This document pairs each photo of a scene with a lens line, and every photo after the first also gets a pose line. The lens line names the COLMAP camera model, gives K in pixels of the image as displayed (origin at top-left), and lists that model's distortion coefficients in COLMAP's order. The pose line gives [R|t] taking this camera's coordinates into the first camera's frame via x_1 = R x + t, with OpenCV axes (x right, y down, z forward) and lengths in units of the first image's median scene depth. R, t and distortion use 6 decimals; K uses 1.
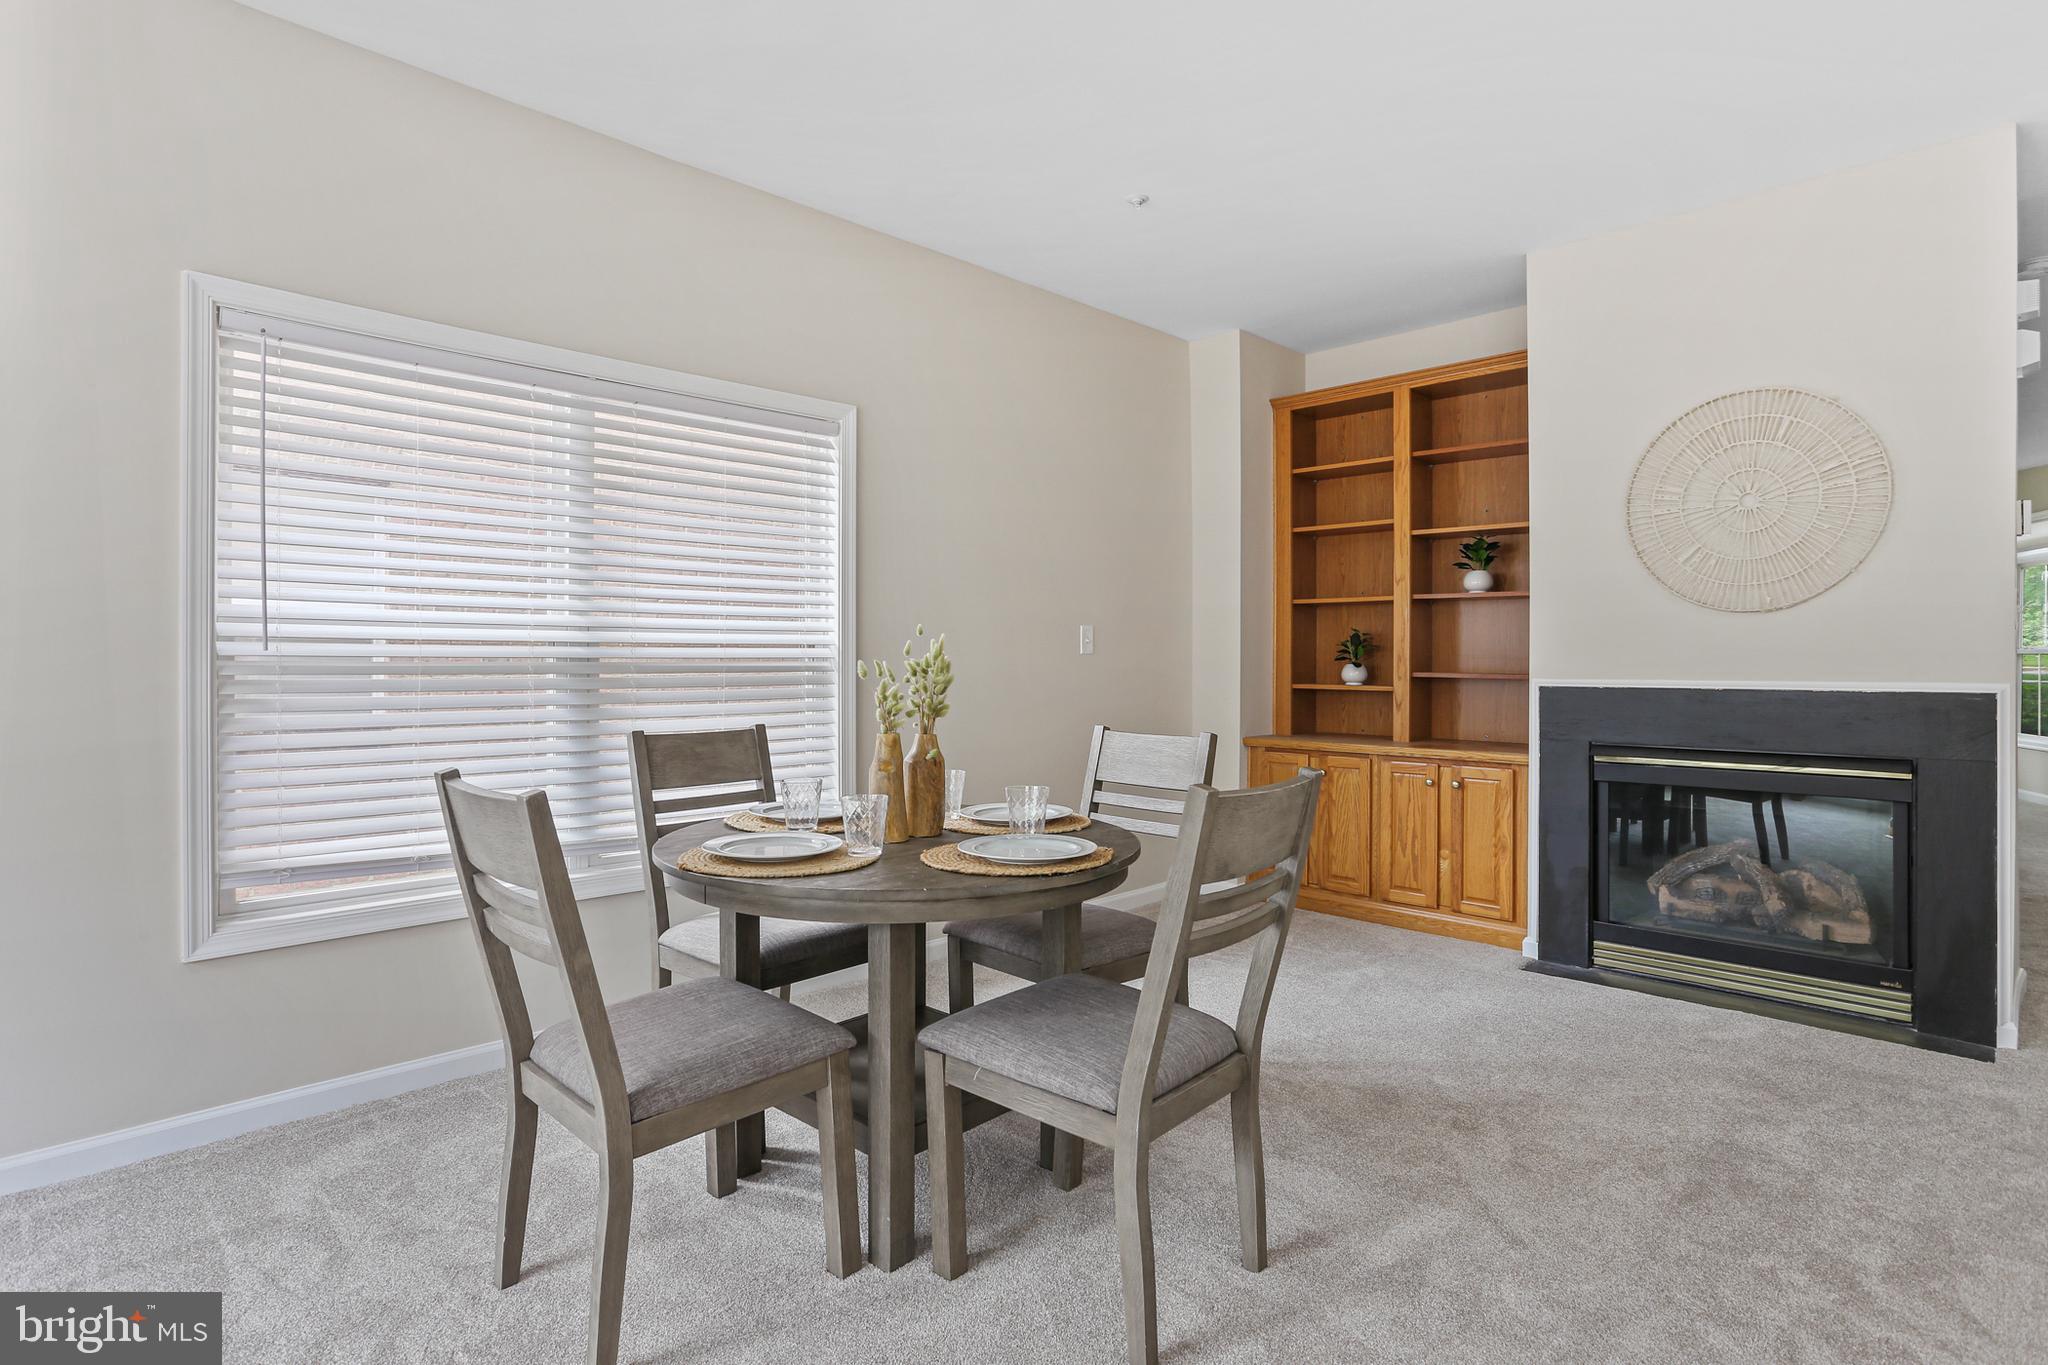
lens RADIAL K [[1045.6, 0, 1019.7], [0, 1045.6, 650.2], [0, 0, 1]] dist [-0.031368, 0.001247]
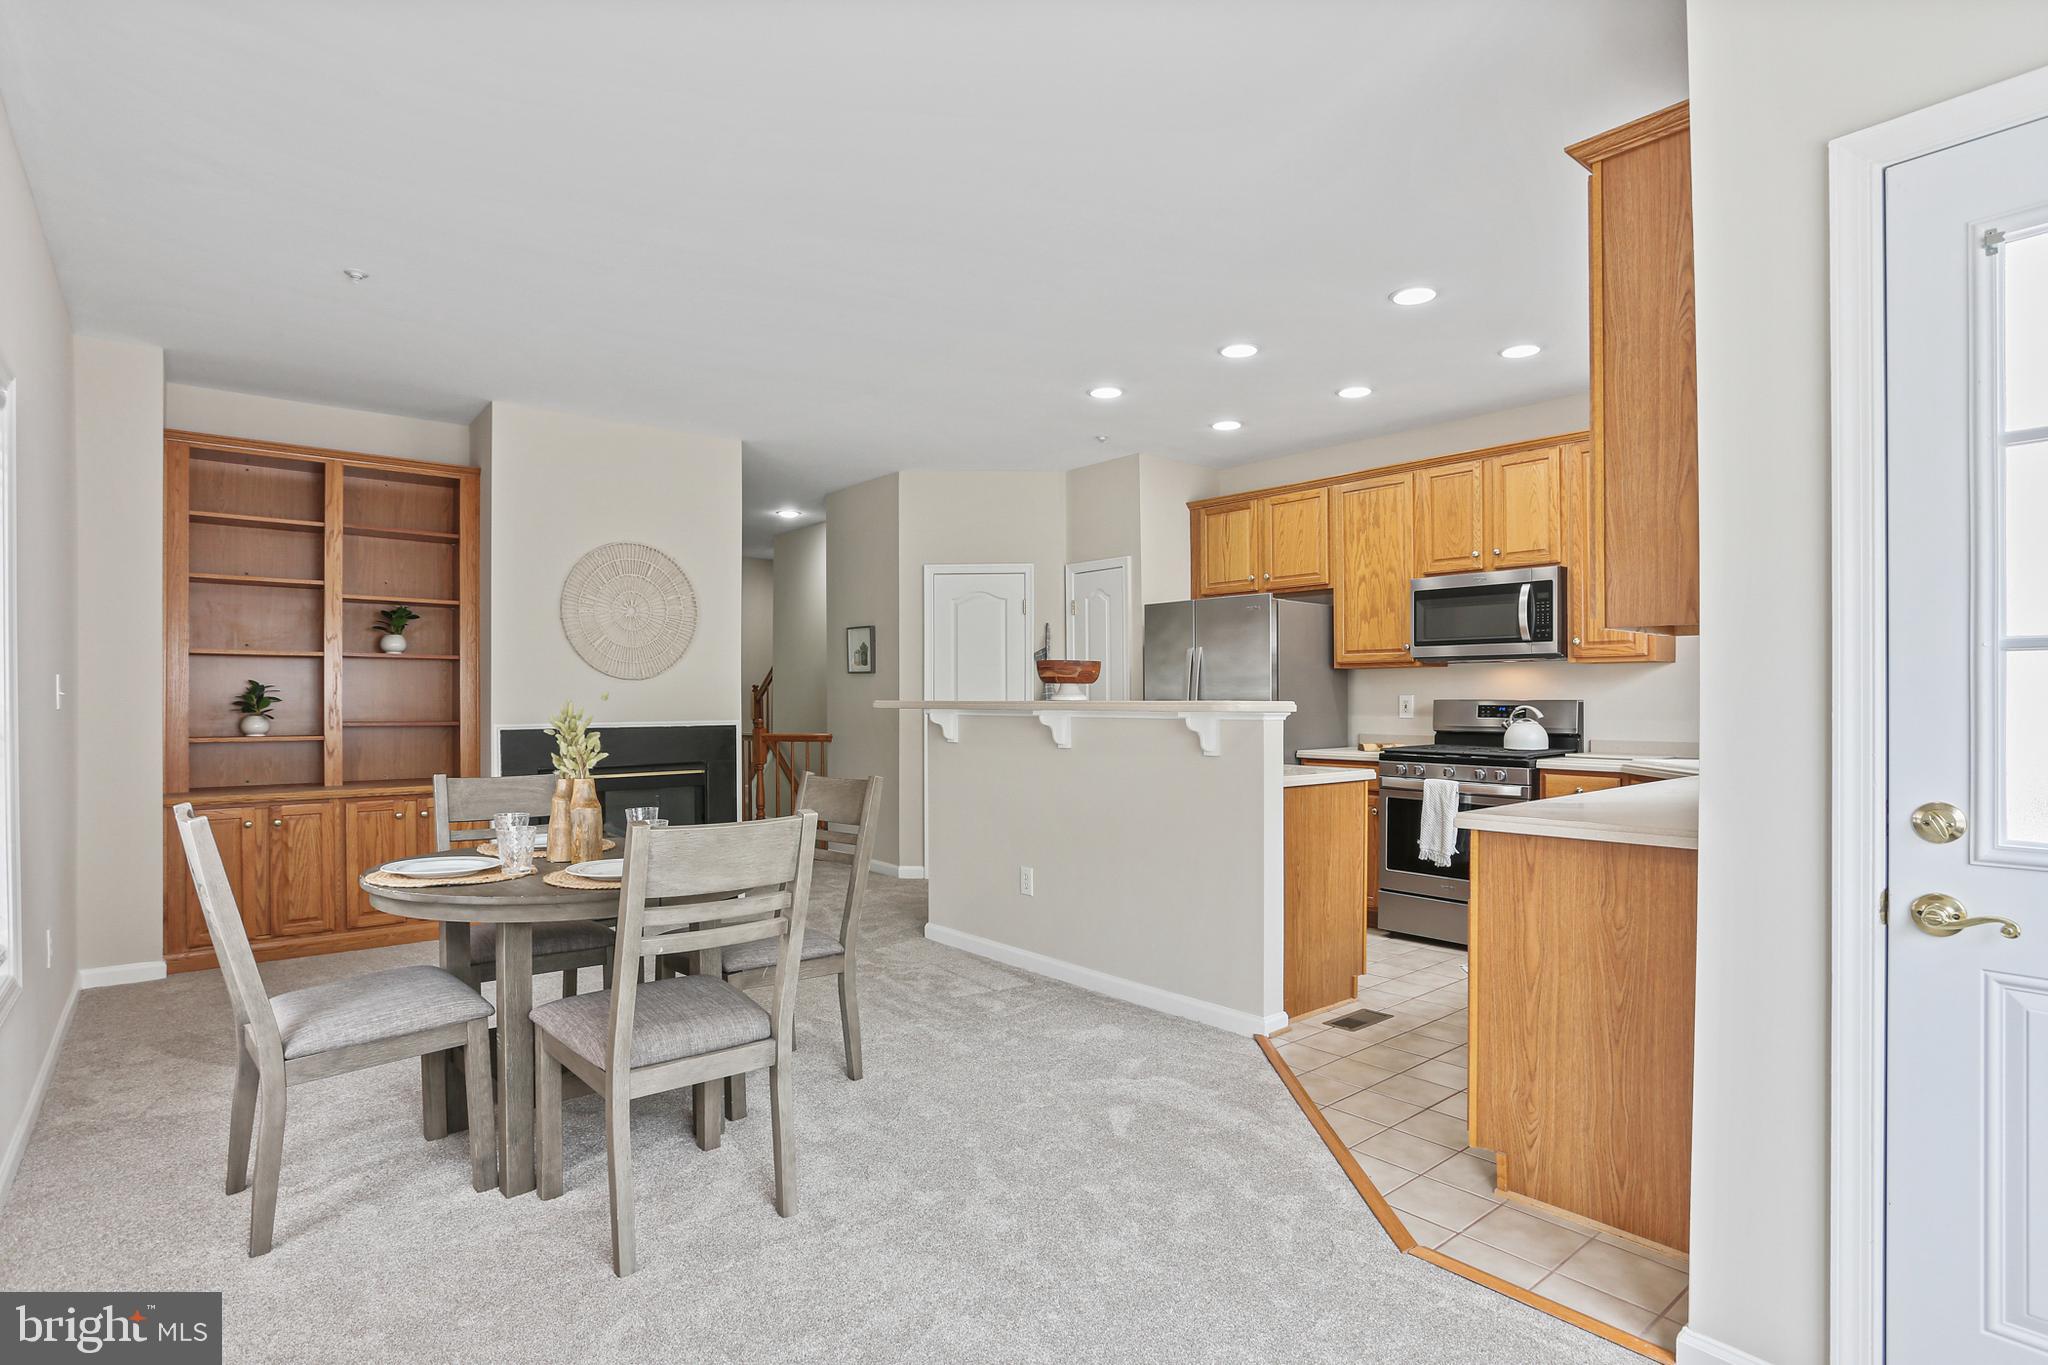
lens RADIAL K [[1042.0, 0, 1029.1], [0, 1042.0, 694.5], [0, 0, 1]] dist [-0.026871, -0.000723]
pose [[0.080296, 0.004285, 0.996762, -0.687364], [-0.007925, 0.999962, -0.003660, -0.011007], [-0.996740, -0.007605, 0.080327, 0.195276]]
